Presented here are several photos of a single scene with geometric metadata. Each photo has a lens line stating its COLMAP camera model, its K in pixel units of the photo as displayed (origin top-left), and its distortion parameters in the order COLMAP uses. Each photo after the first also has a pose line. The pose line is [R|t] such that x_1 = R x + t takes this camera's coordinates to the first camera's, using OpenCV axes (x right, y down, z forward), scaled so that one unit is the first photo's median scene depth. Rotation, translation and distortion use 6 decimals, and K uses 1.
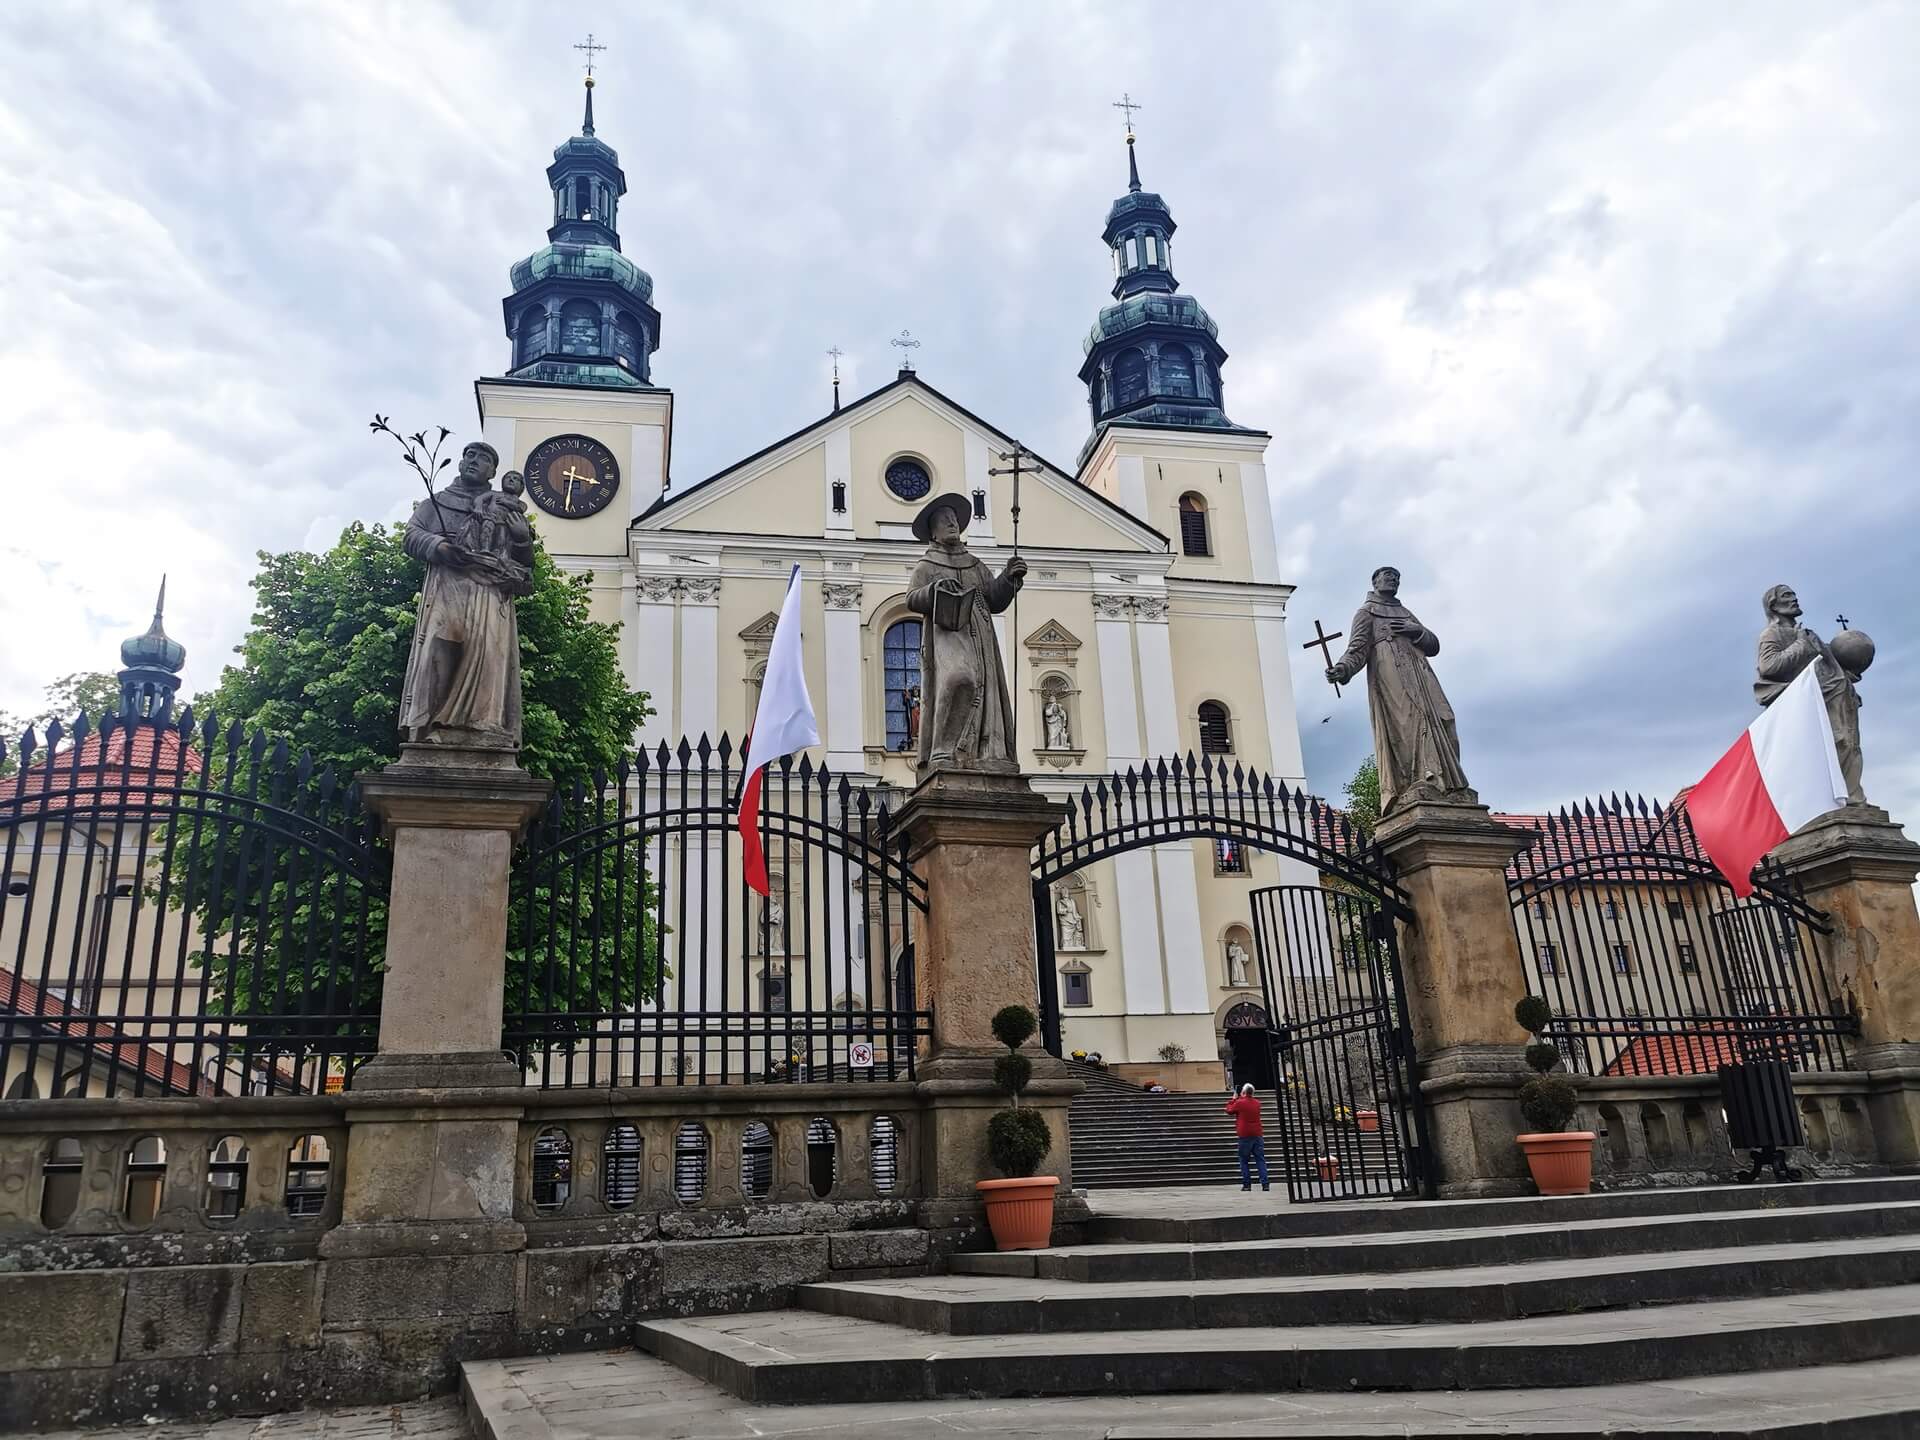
lens RADIAL K [[1537.7, 0, 958.8], [0, 1537.7, 754.2], [0, 0, 1]] dist [-0.005541, 0.159839]
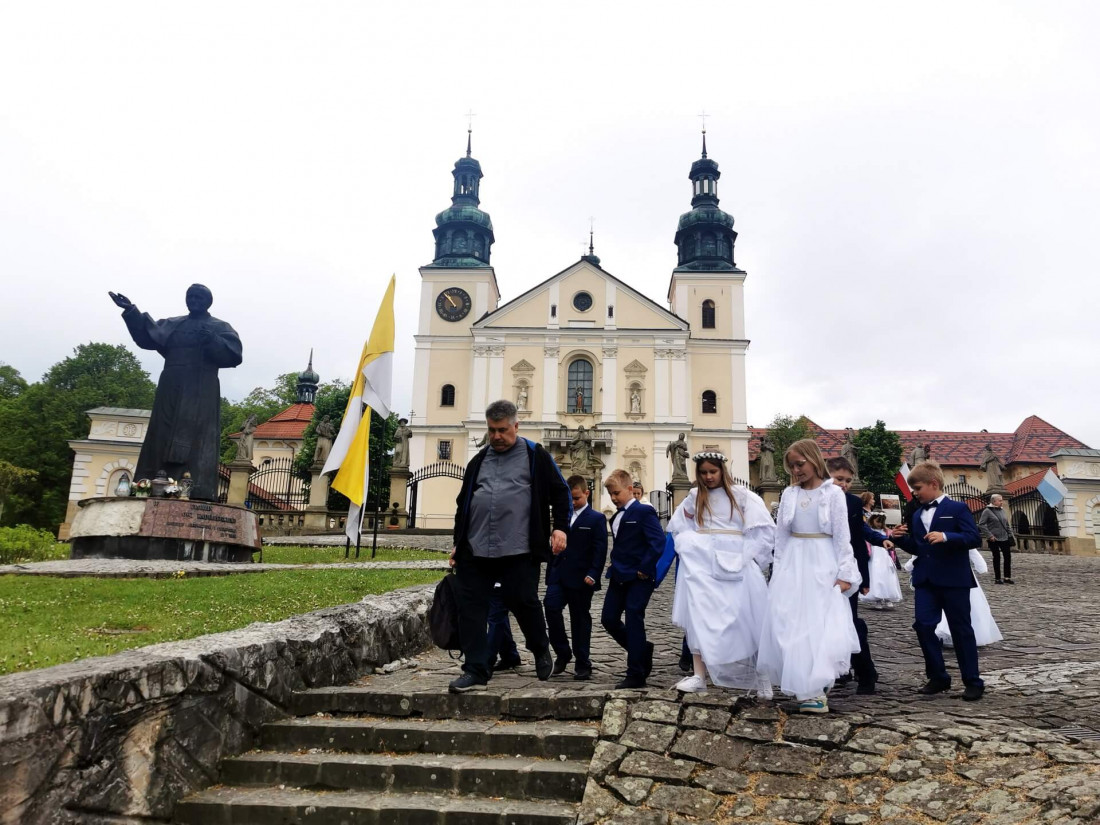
lens RADIAL K [[881.0, 0, 549.3], [0, 881.0, 432.1], [0, 0, 1]] dist [-0.005541, 0.159839]
pose [[0.972594, 0.010533, -0.232270, 0.241623], [0.004679, 0.997884, 0.064846, -0.060053], [0.232462, -0.064156, 0.970487, -0.396085]]
